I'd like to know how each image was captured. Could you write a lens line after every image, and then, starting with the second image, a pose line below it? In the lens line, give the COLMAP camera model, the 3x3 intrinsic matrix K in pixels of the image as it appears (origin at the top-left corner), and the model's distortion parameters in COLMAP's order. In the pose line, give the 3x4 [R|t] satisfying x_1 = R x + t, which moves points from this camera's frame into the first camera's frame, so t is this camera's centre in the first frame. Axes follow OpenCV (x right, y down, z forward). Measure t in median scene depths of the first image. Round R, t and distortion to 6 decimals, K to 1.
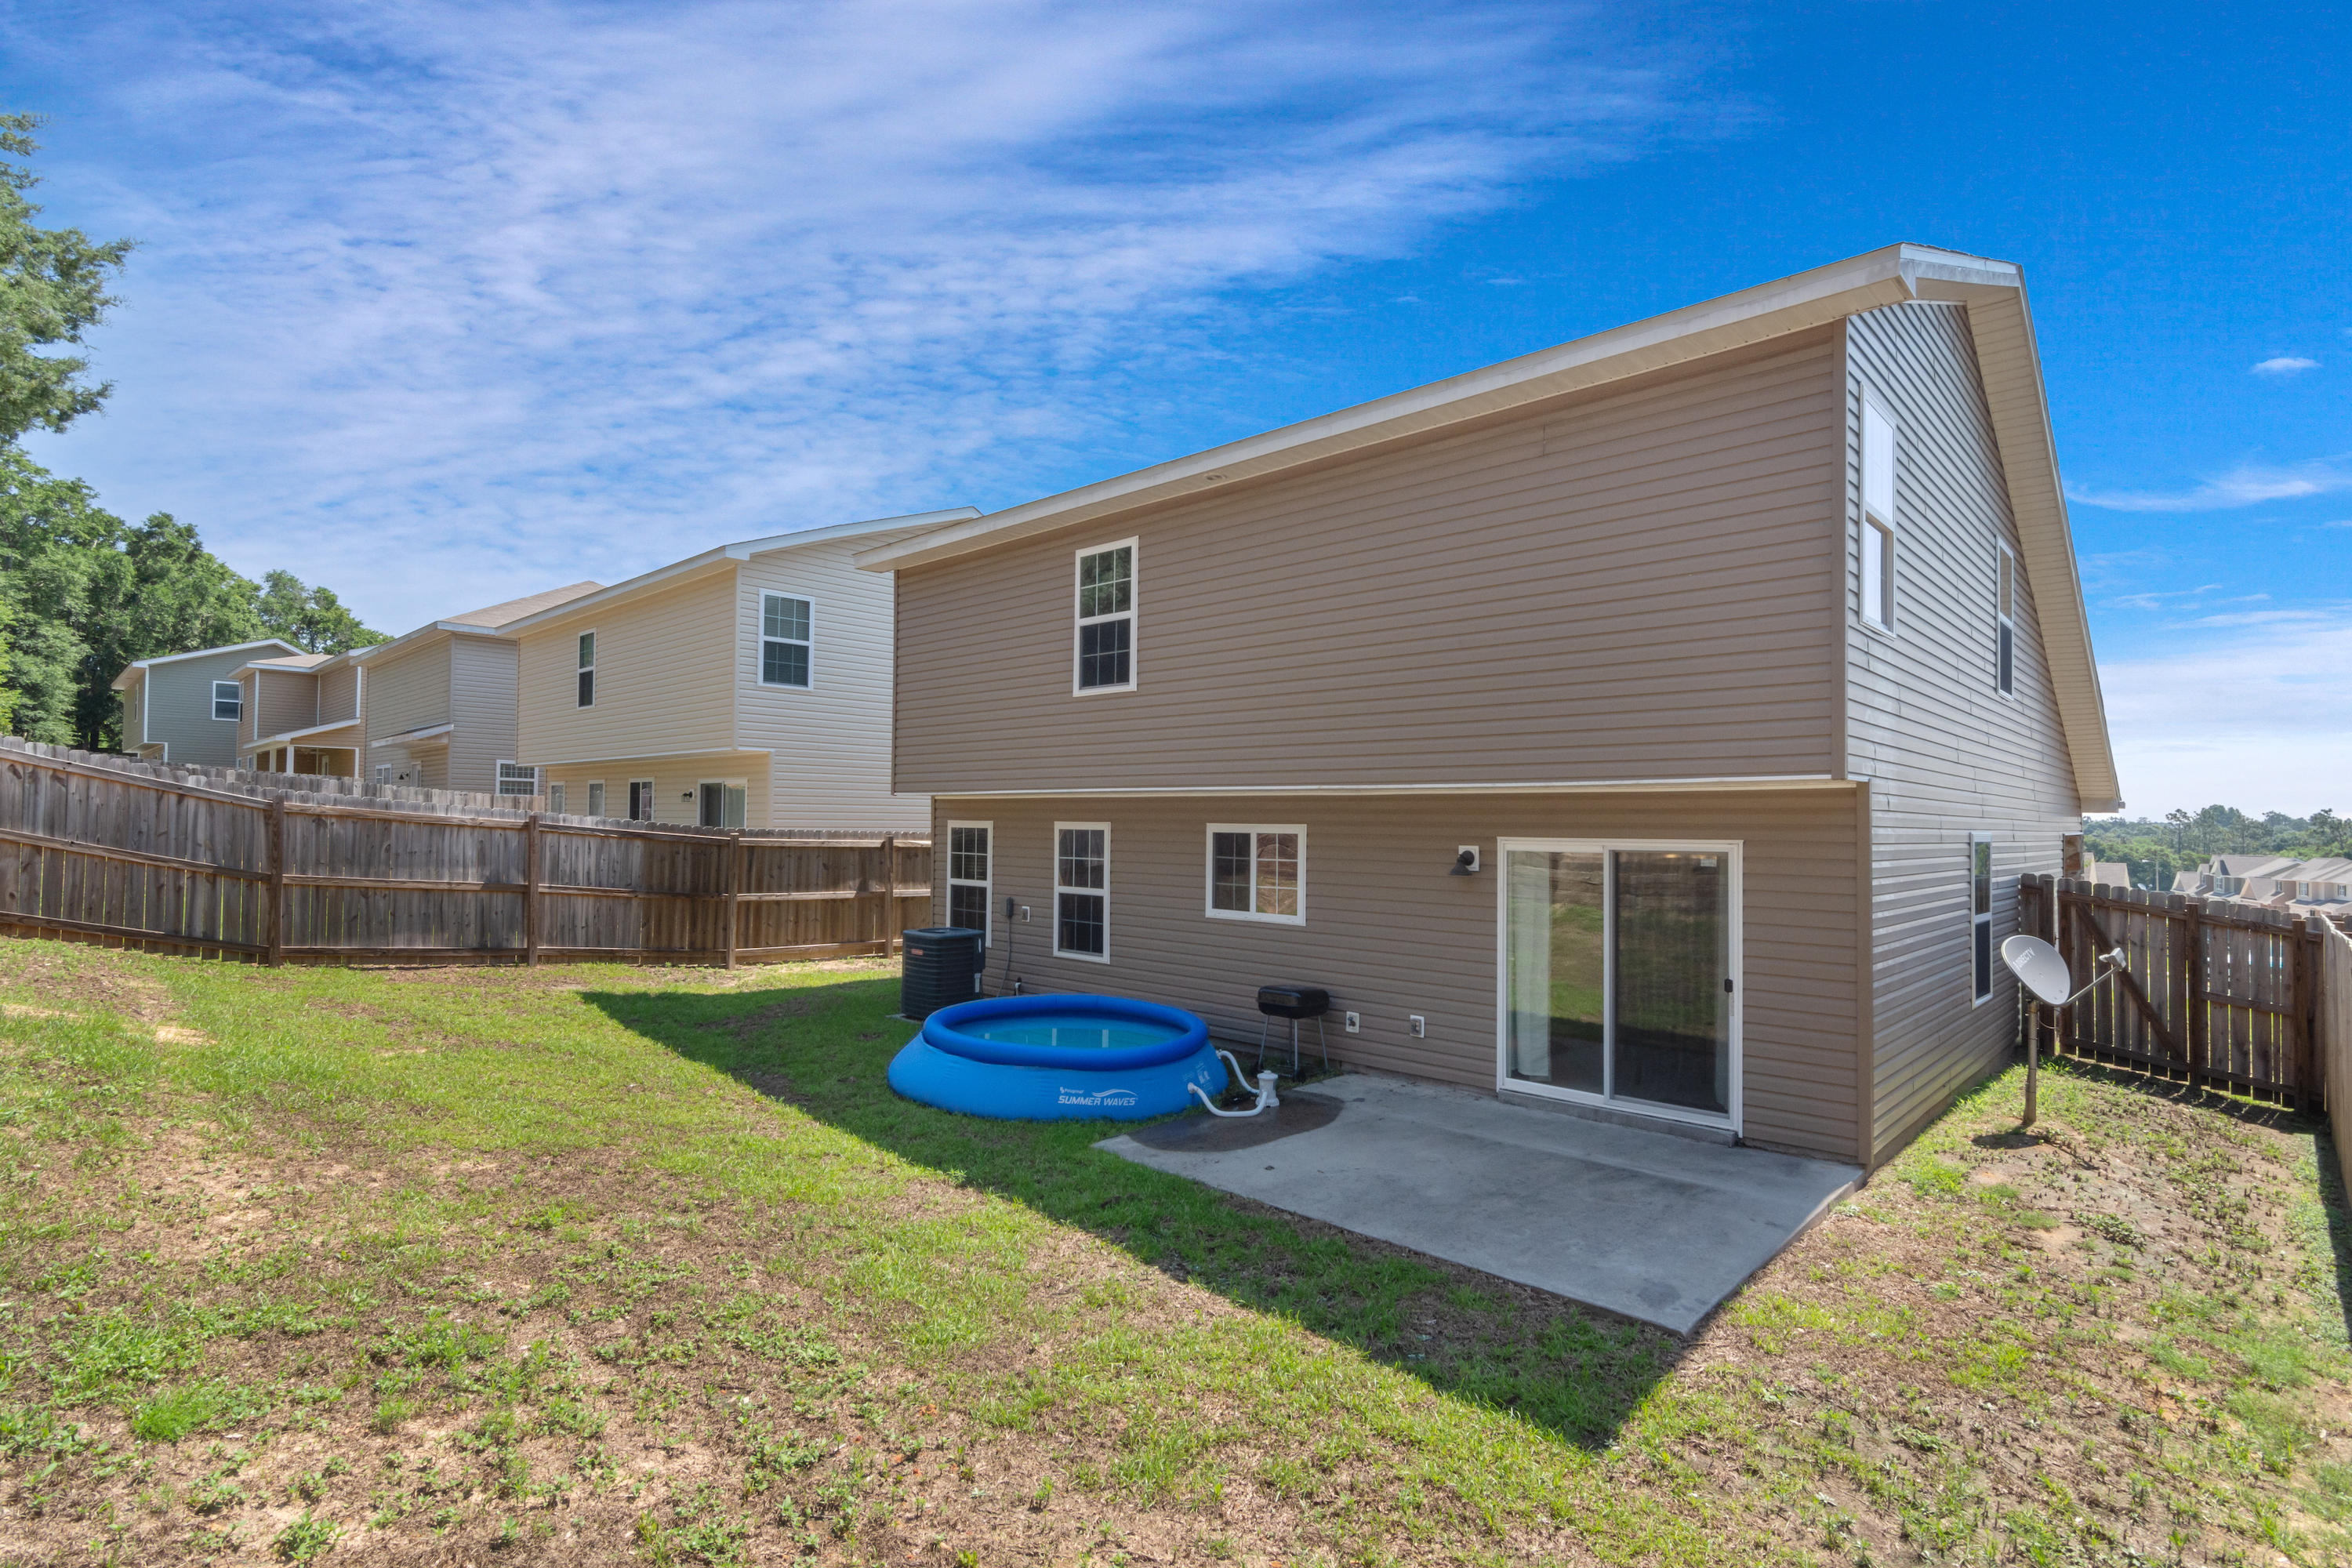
lens RADIAL K [[1130.7, 0, 1184.8], [0, 1130.7, 795.3], [0, 0, 1]] dist [-0.003592, 0.002179]
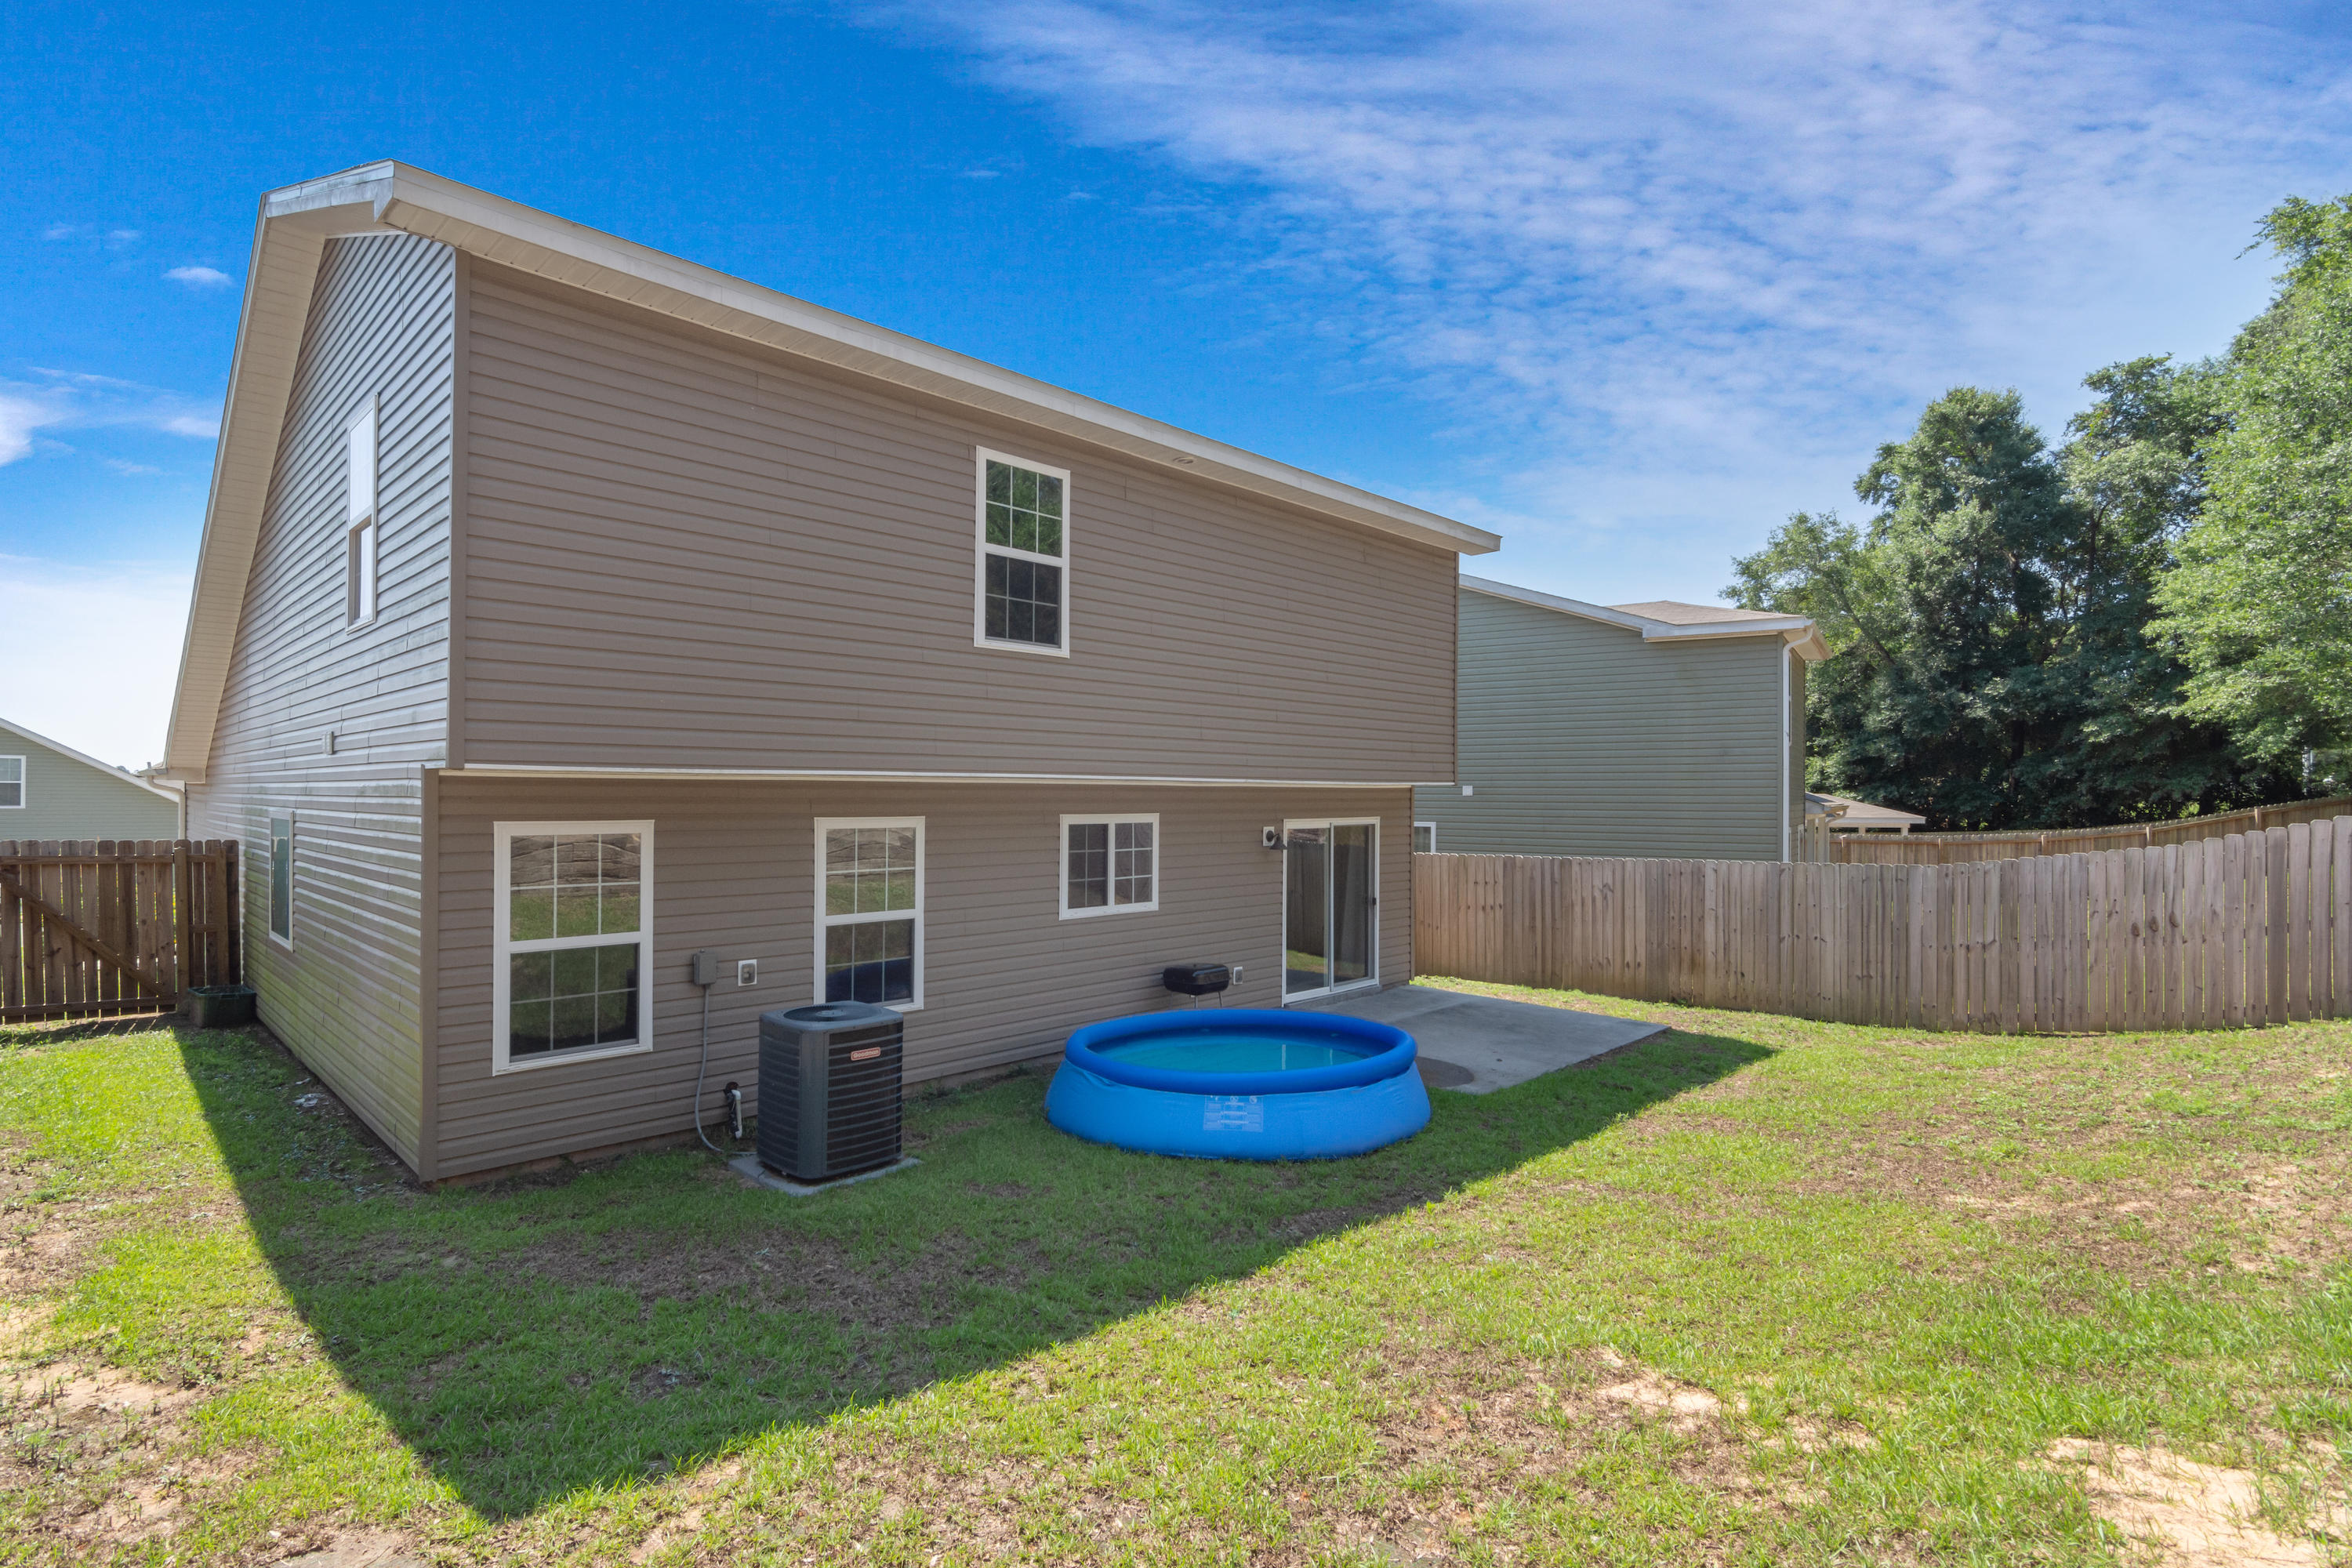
lens RADIAL K [[1130.7, 0, 1184.6], [0, 1130.7, 780.0], [0, 0, 1]] dist [-0.003592, 0.002179]
pose [[0.006809, -0.003065, 0.999972, -0.872154], [-0.034214, 0.999409, 0.003296, -0.008628], [-0.999391, -0.034235, 0.006700, 0.904374]]
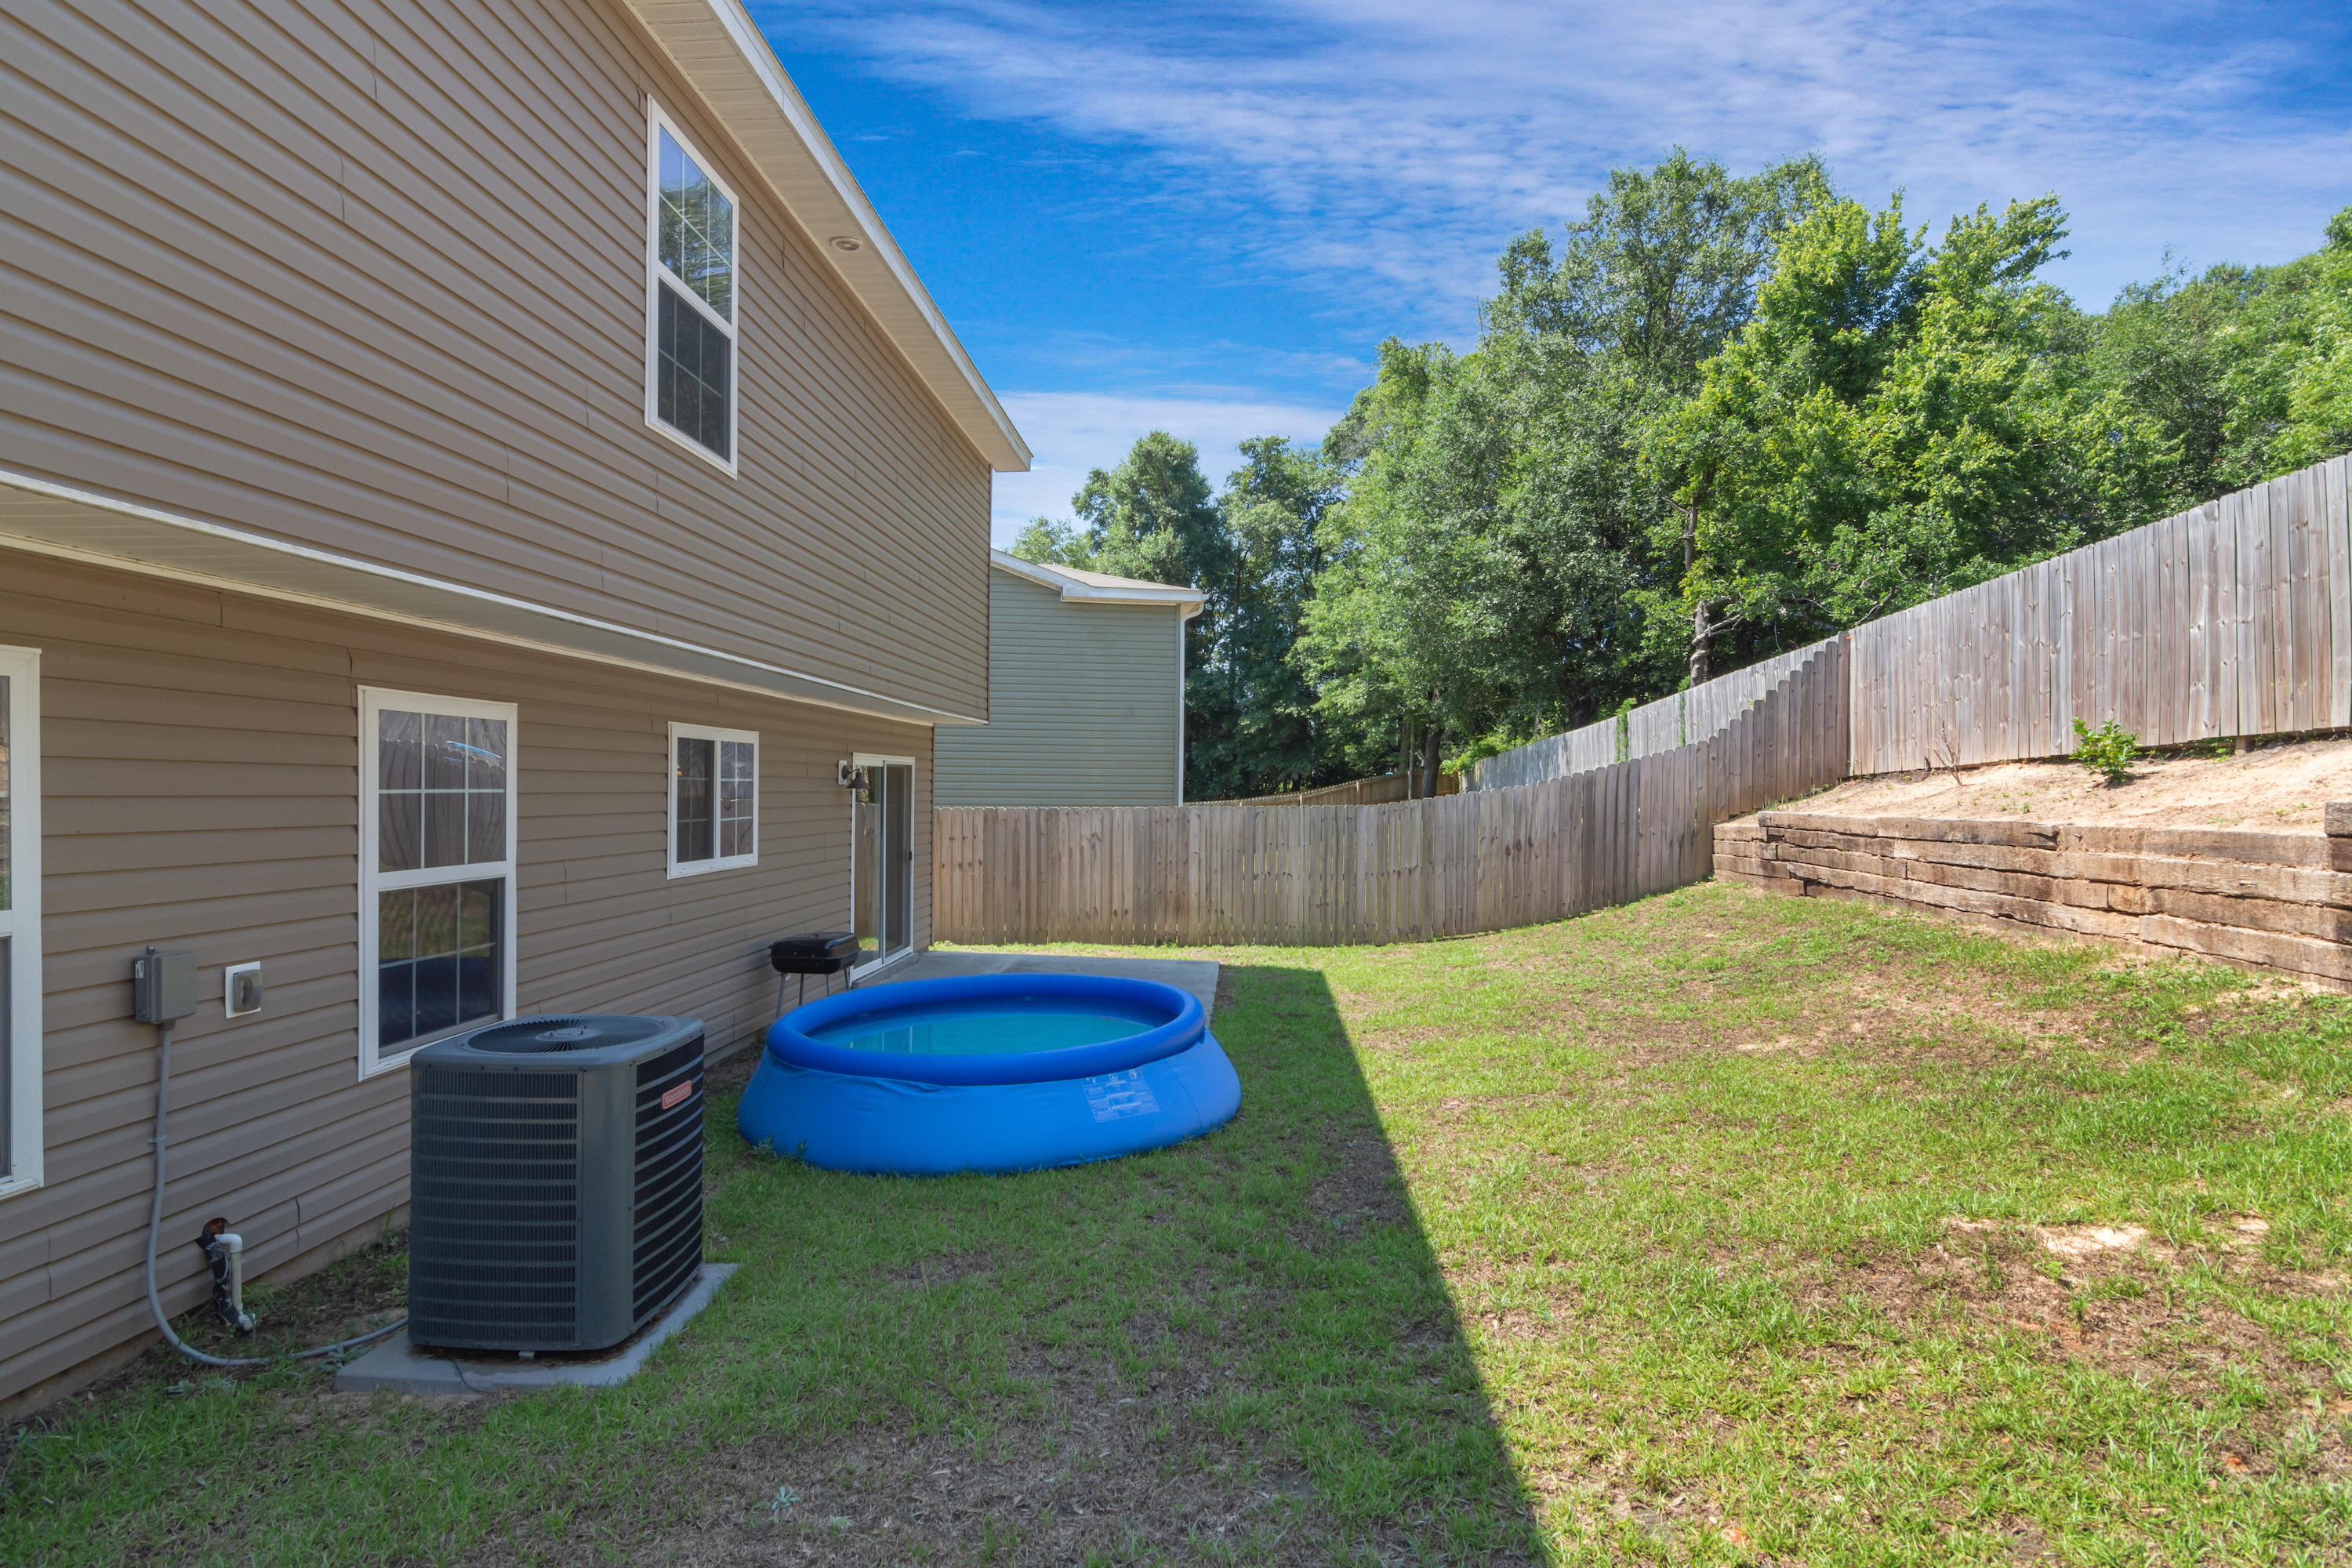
lens RADIAL K [[1130.7, 0, 1176.9], [0, 1130.7, 803.7], [0, 0, 1]] dist [-0.003592, 0.002179]
pose [[-0.641819, -0.032412, 0.766171, -0.610483], [-0.042428, 0.999077, 0.006722, 0.052843], [-0.765682, -0.028193, -0.642602, 1.184145]]
